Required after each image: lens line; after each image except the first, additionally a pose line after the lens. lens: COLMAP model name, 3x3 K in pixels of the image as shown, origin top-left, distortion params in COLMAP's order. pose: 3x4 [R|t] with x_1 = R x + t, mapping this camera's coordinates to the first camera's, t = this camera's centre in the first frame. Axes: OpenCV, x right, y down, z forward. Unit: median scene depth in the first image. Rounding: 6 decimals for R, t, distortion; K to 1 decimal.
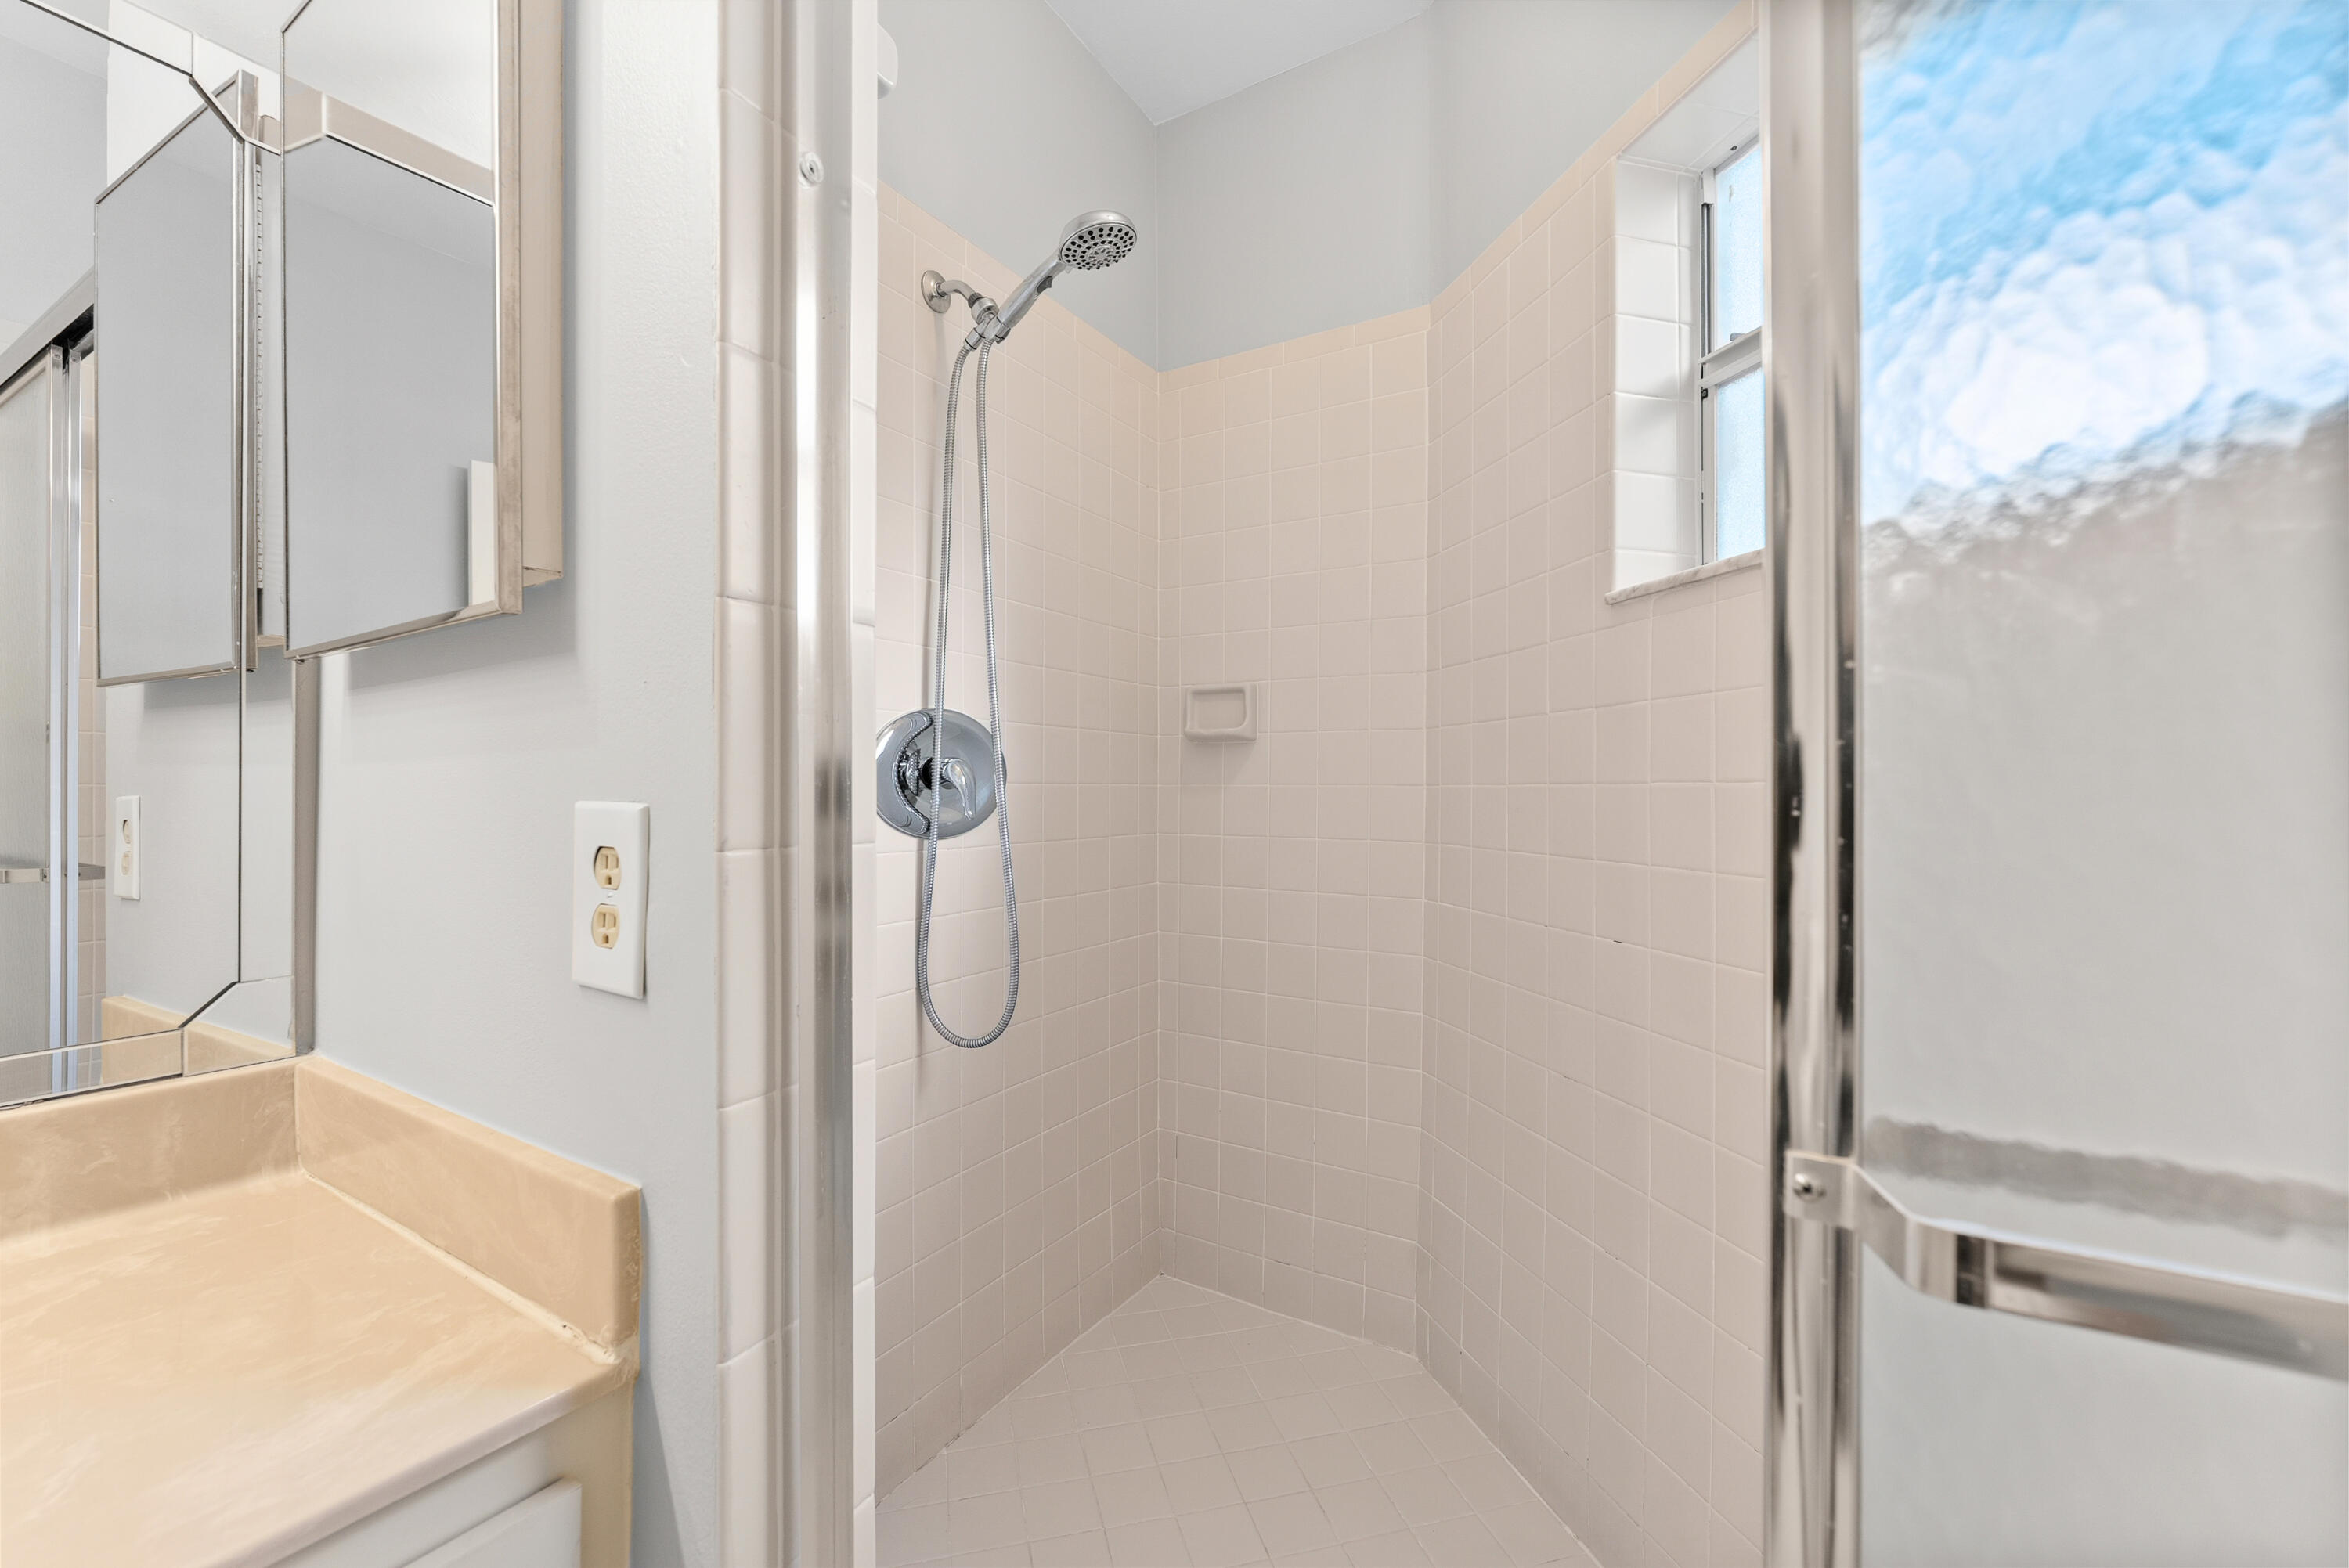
lens RADIAL K [[992.2, 0, 1171.3], [0, 992.2, 786.2], [0, 0, 1]] dist [0.001486, 0.000063]
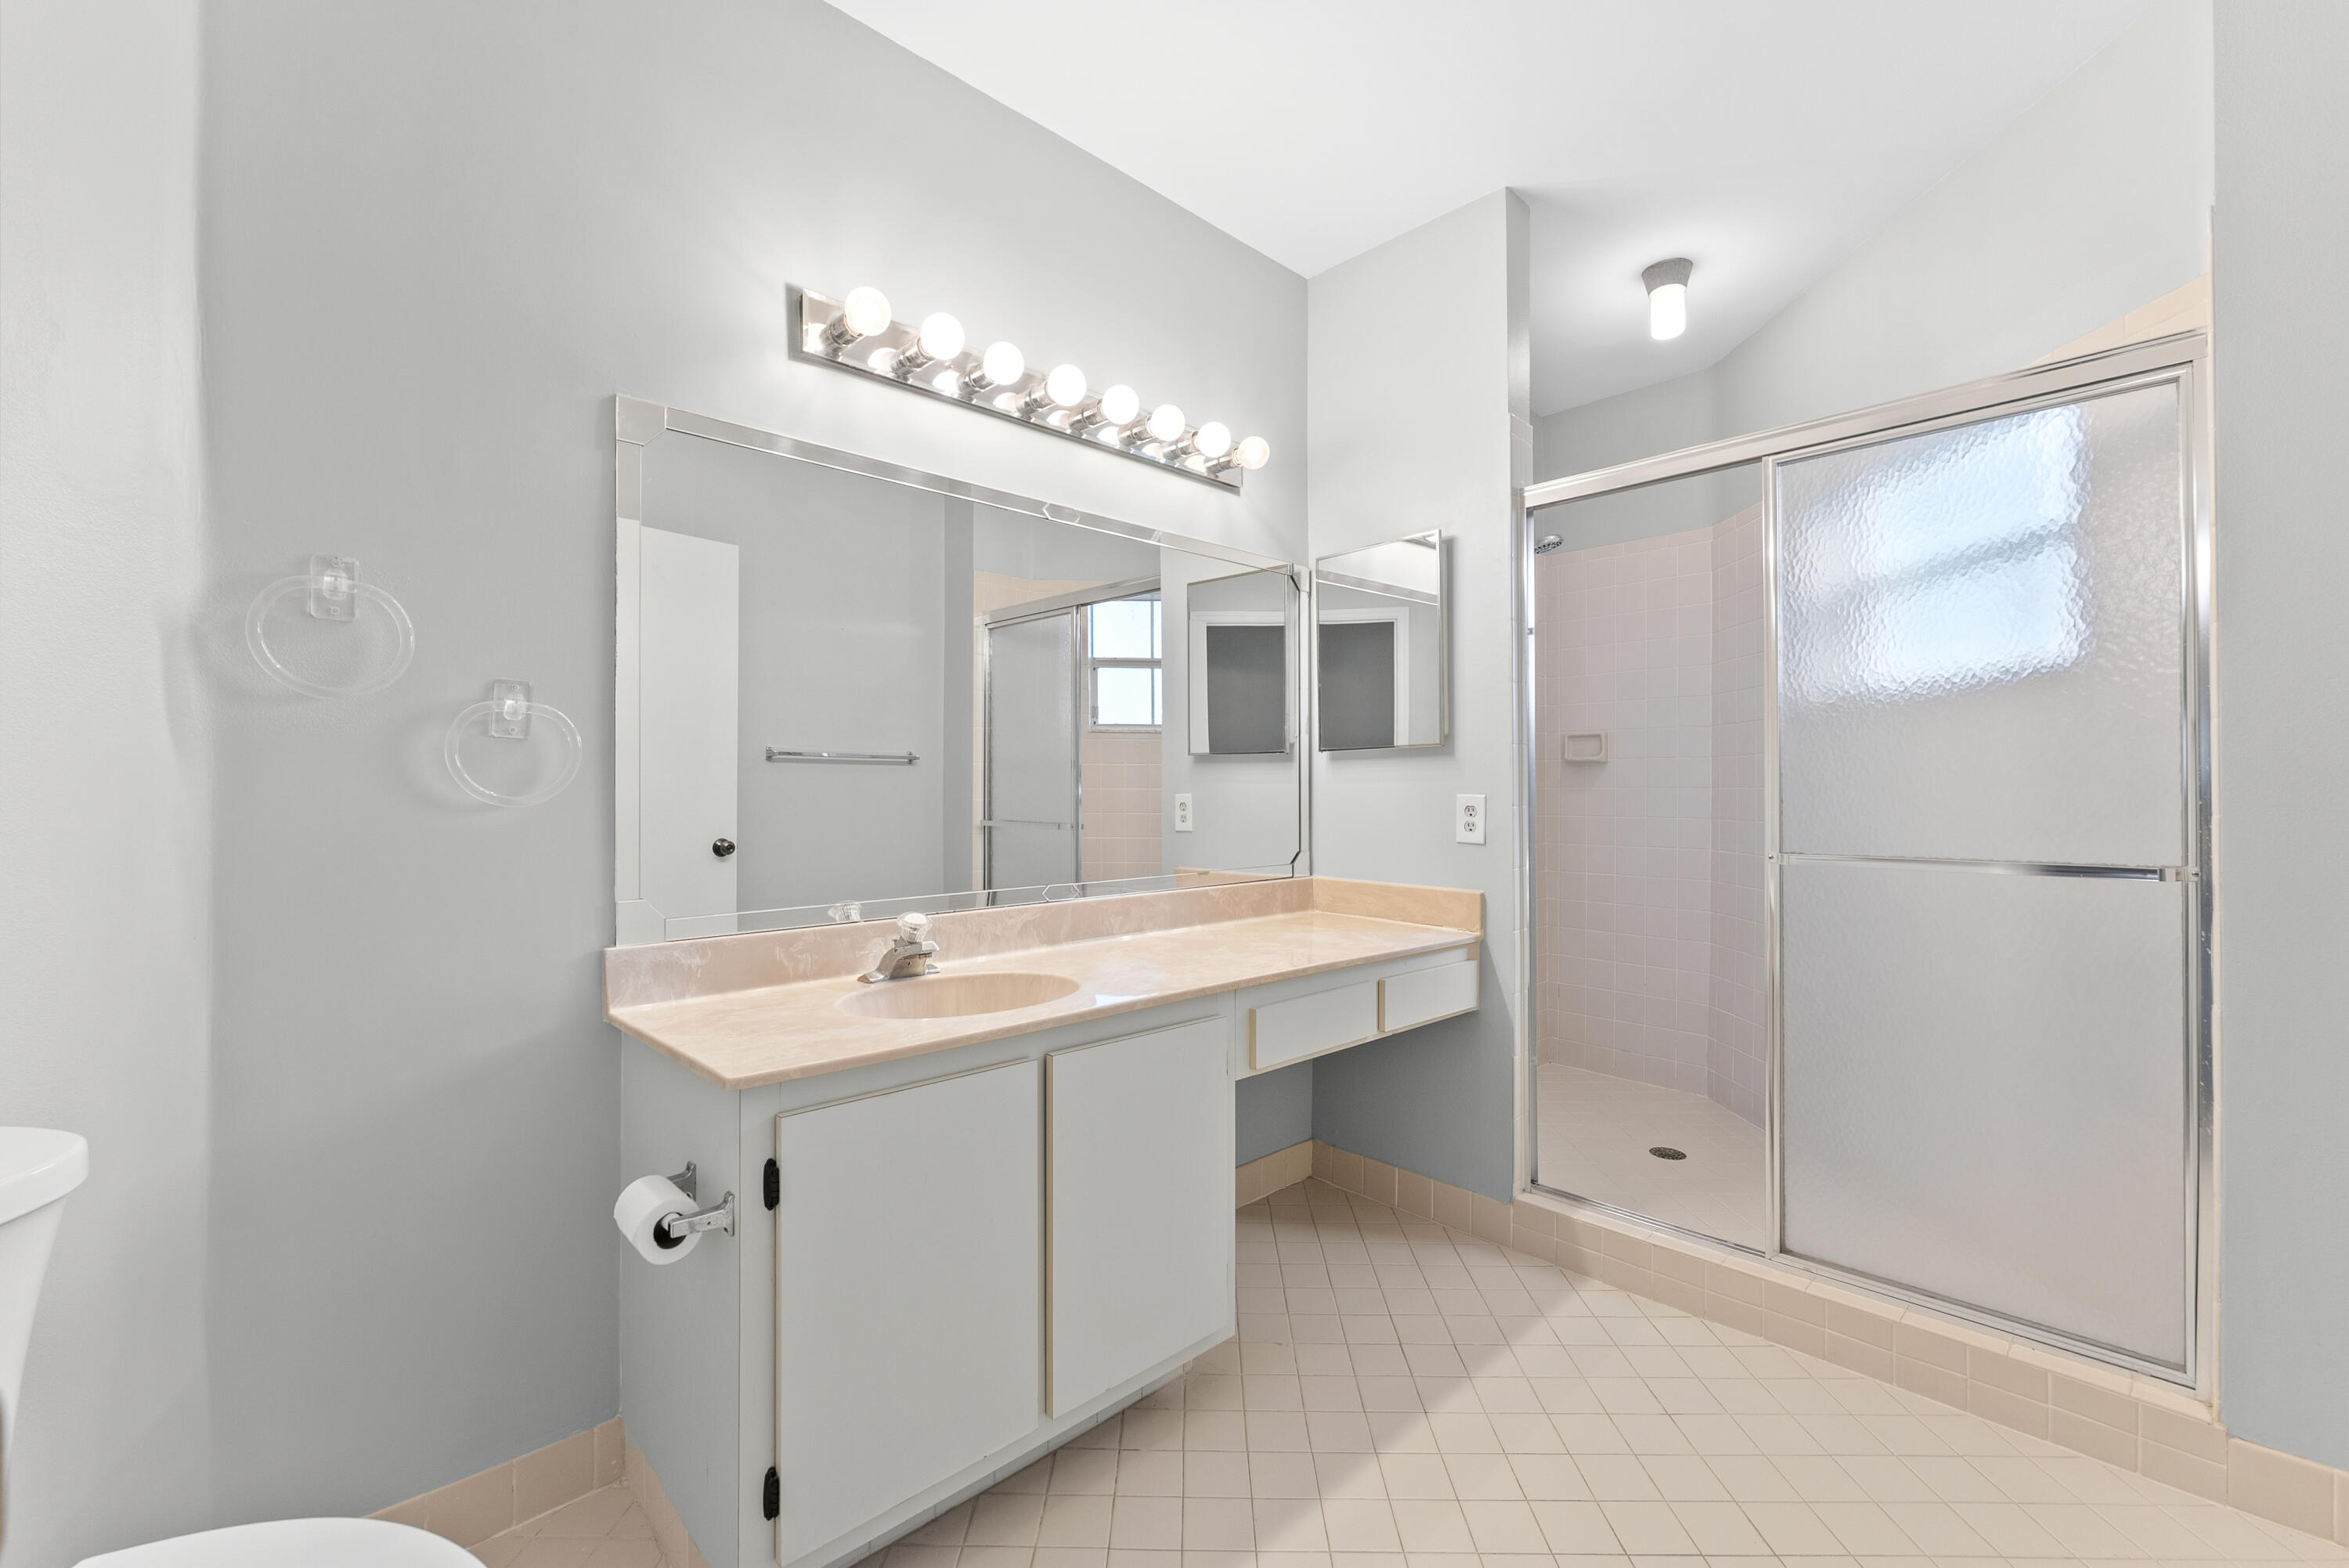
lens RADIAL K [[992.2, 0, 1169.5], [0, 992.2, 781.1], [0, 0, 1]] dist [0.001486, 0.000063]
pose [[0.965879, -0.005330, -0.258939, -0.255860], [0.003966, 0.999975, -0.005788, -0.007158], [0.258964, 0.004564, 0.965876, -1.123362]]
